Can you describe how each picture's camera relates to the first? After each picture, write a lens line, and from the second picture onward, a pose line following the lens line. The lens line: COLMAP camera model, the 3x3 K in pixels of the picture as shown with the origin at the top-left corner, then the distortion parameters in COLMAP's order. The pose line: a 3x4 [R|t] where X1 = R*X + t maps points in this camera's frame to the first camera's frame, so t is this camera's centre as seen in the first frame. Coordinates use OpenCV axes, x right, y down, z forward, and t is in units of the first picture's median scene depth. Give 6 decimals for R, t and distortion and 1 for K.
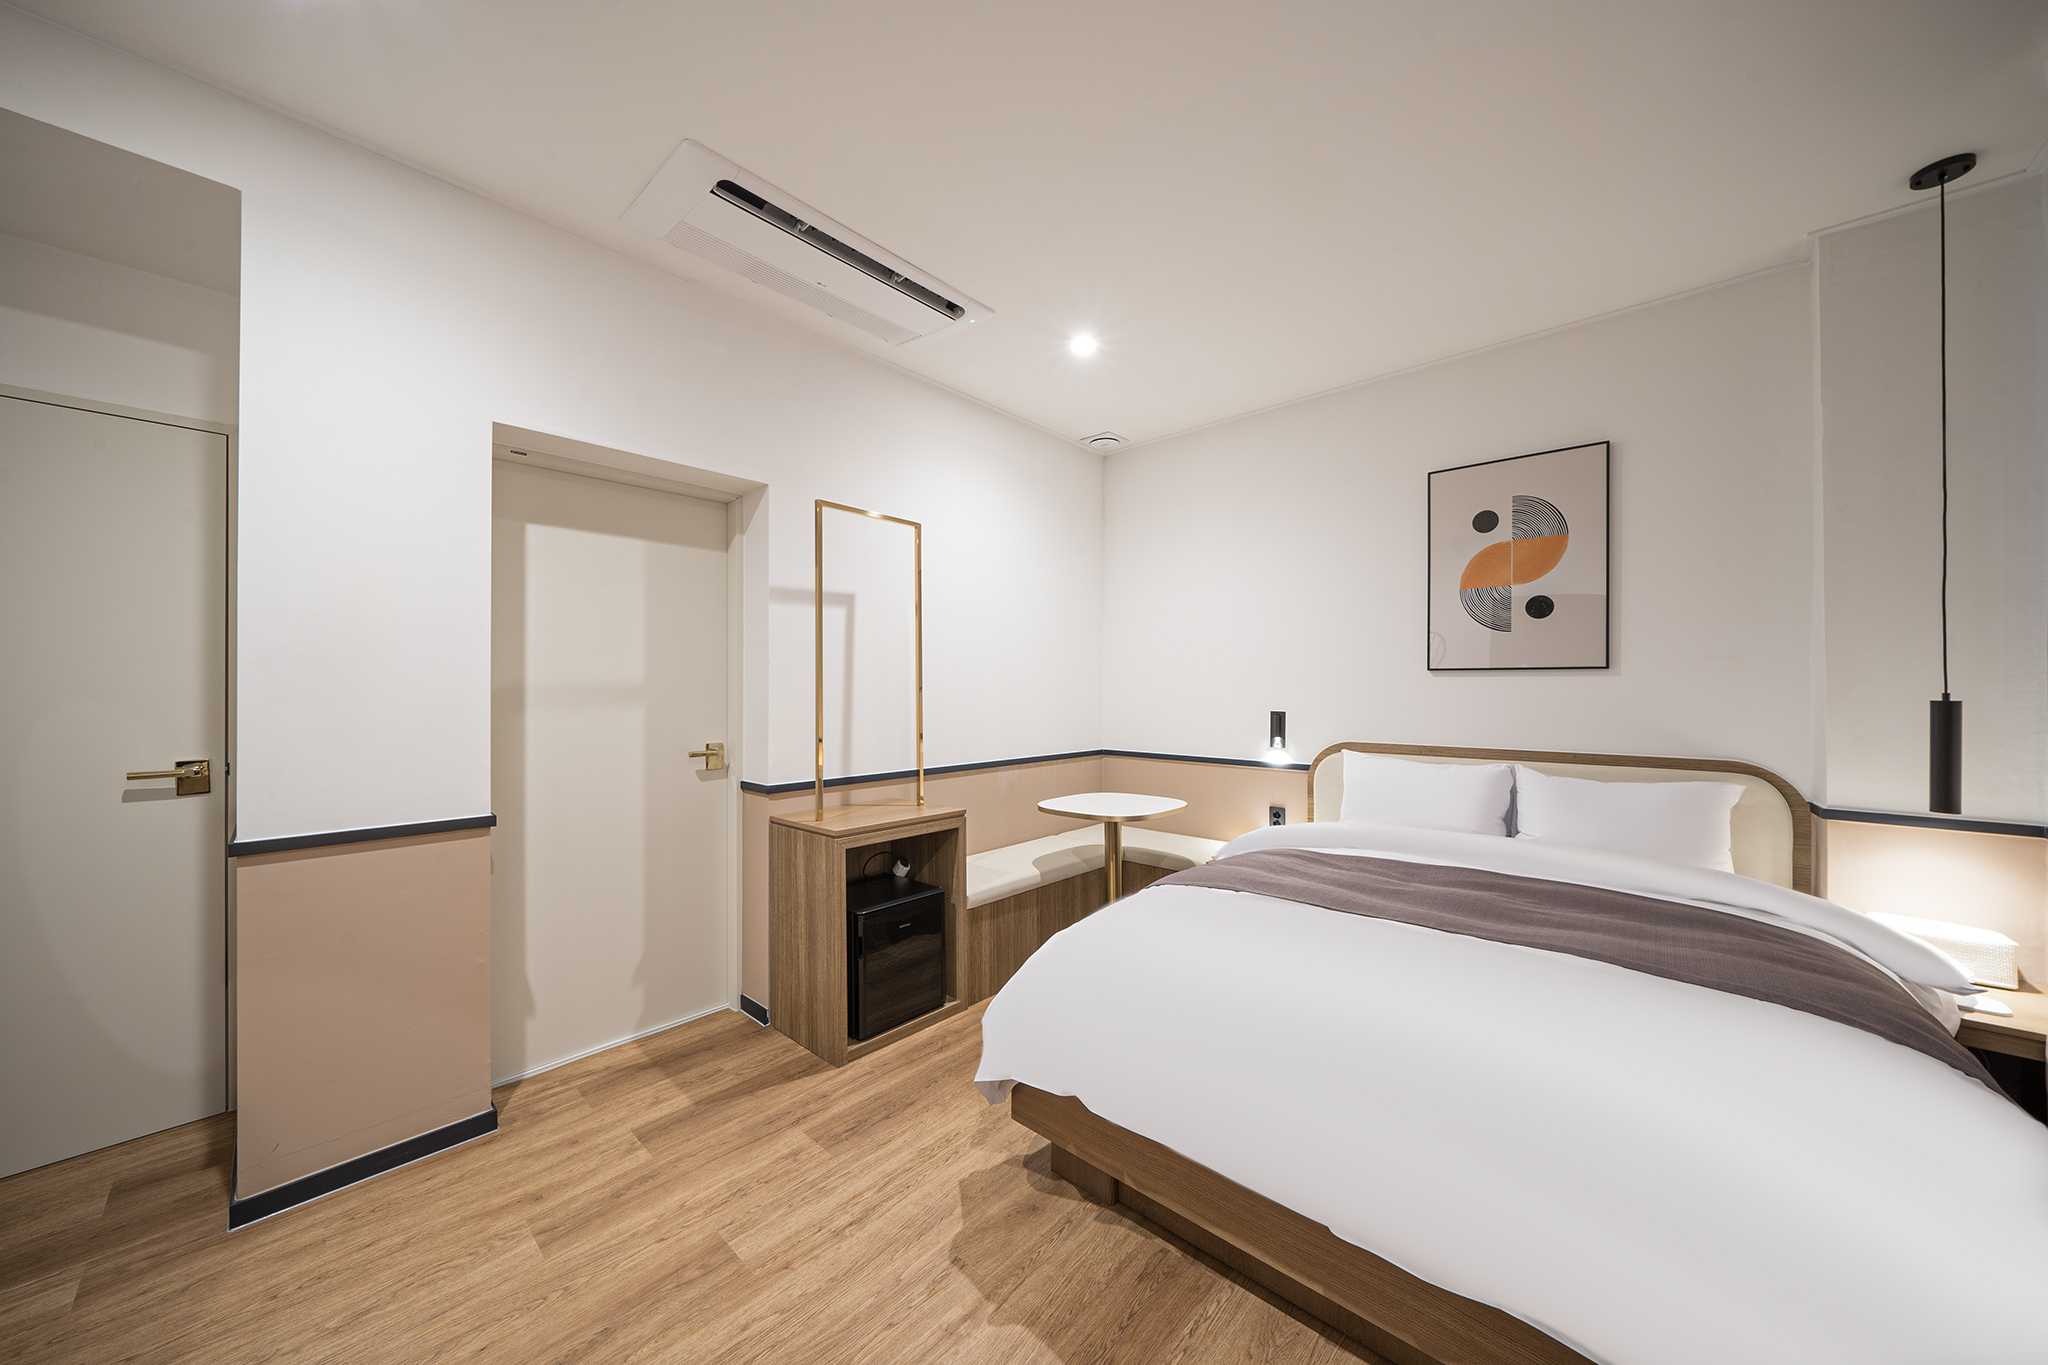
lens RADIAL K [[696.7, 0, 1032.8], [0, 696.7, 688.8], [0, 0, 1]] dist [-0.001952, -0.000307]
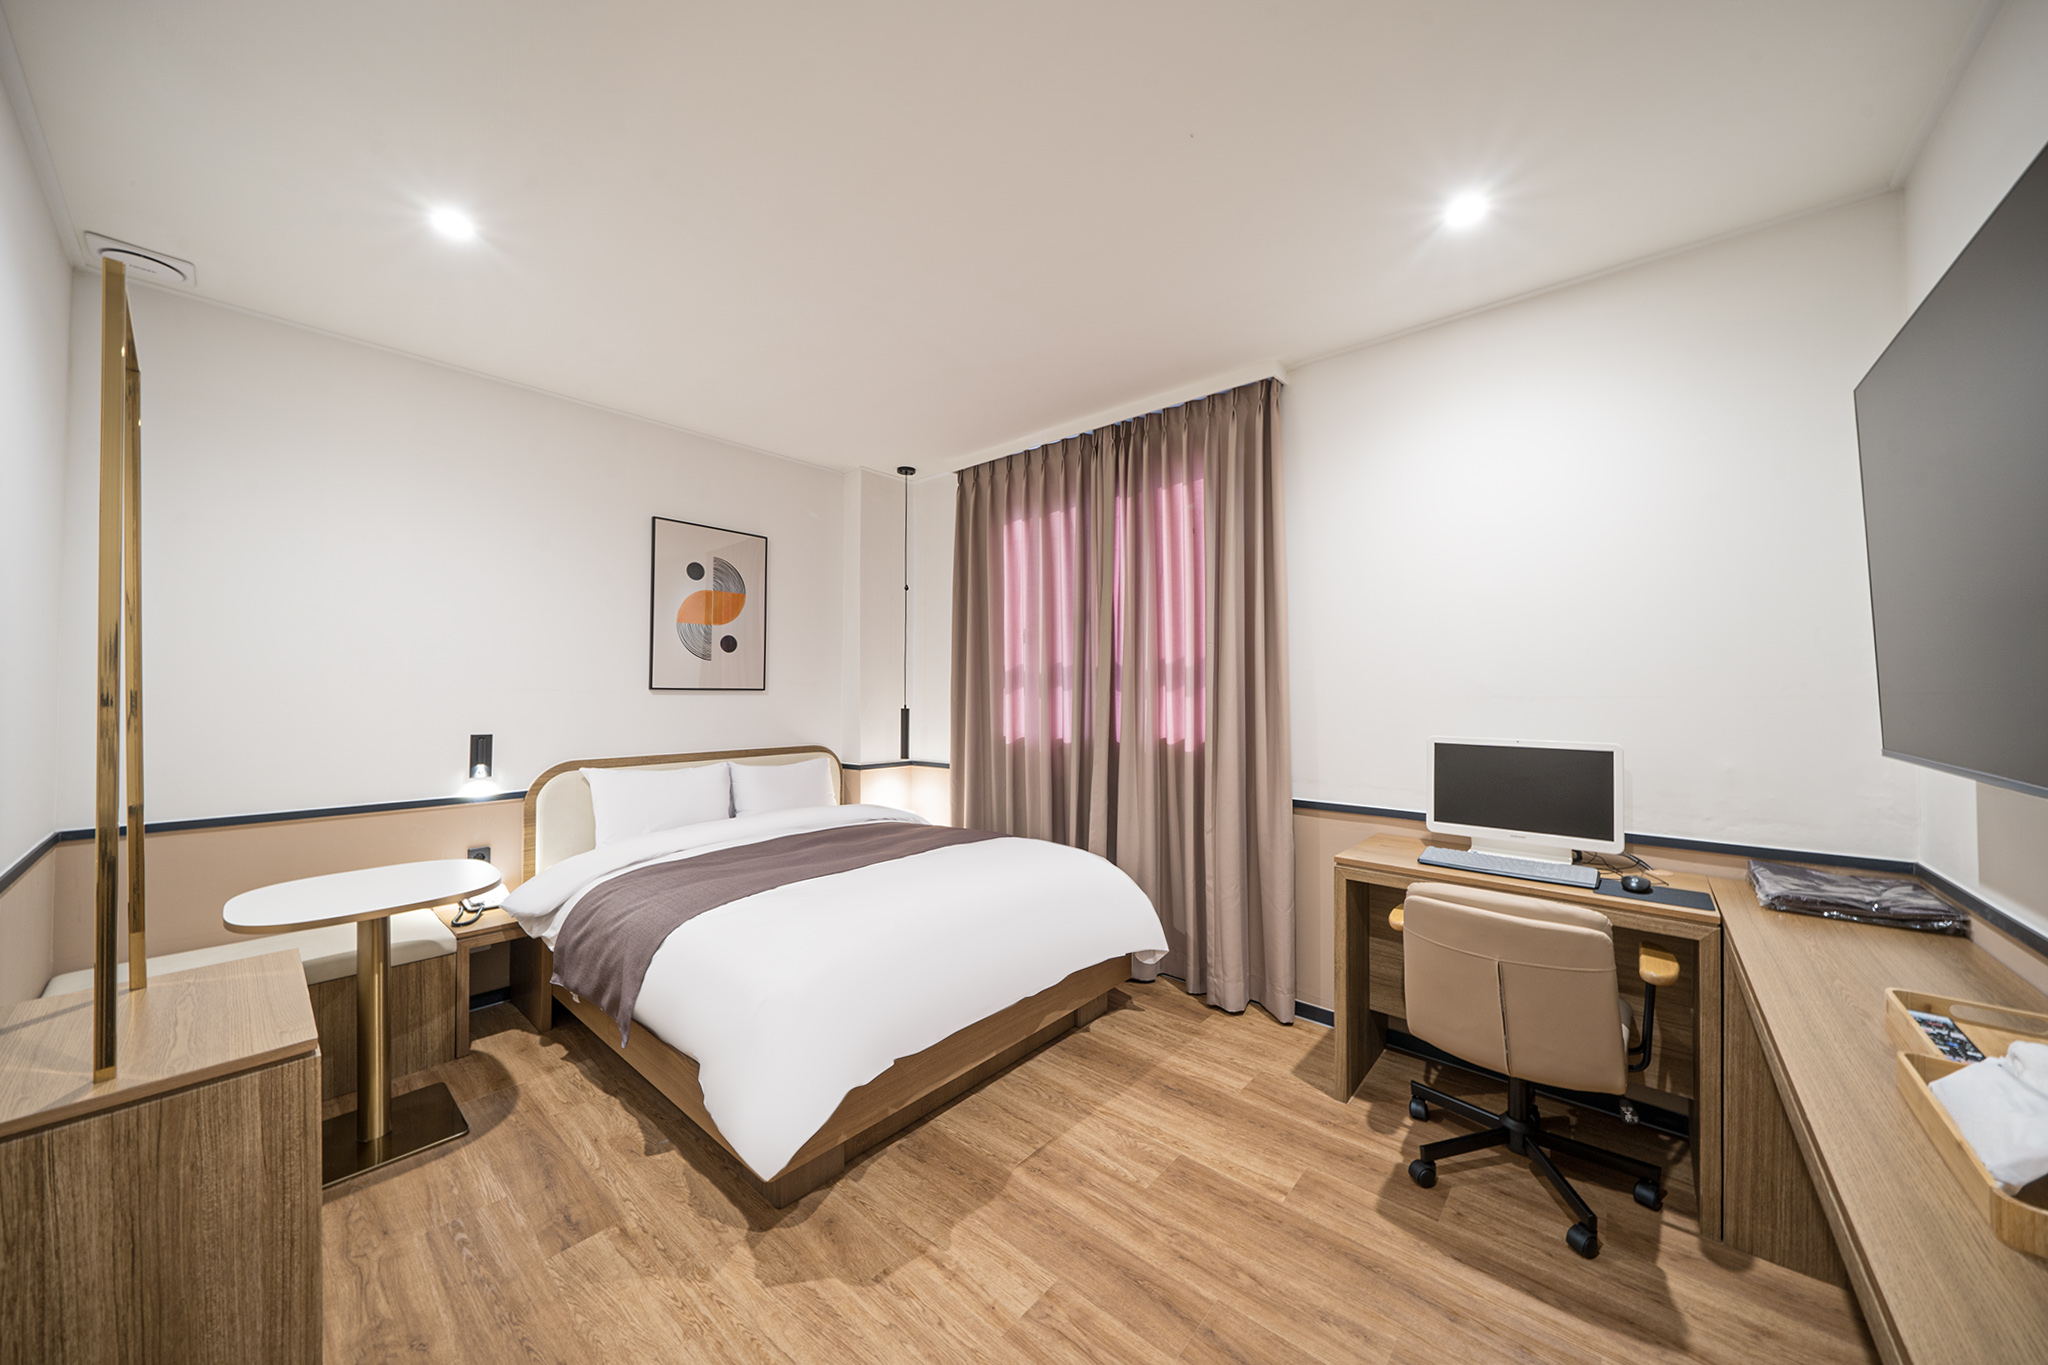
lens RADIAL K [[696.7, 0, 1030.9], [0, 696.7, 687.4], [0, 0, 1]] dist [-0.001952, -0.000307]
pose [[-0.017315, 0.005722, 0.999834, -0.813628], [-0.000655, 0.999983, -0.005735, -0.032750], [-0.999850, -0.000754, -0.017311, 0.561867]]
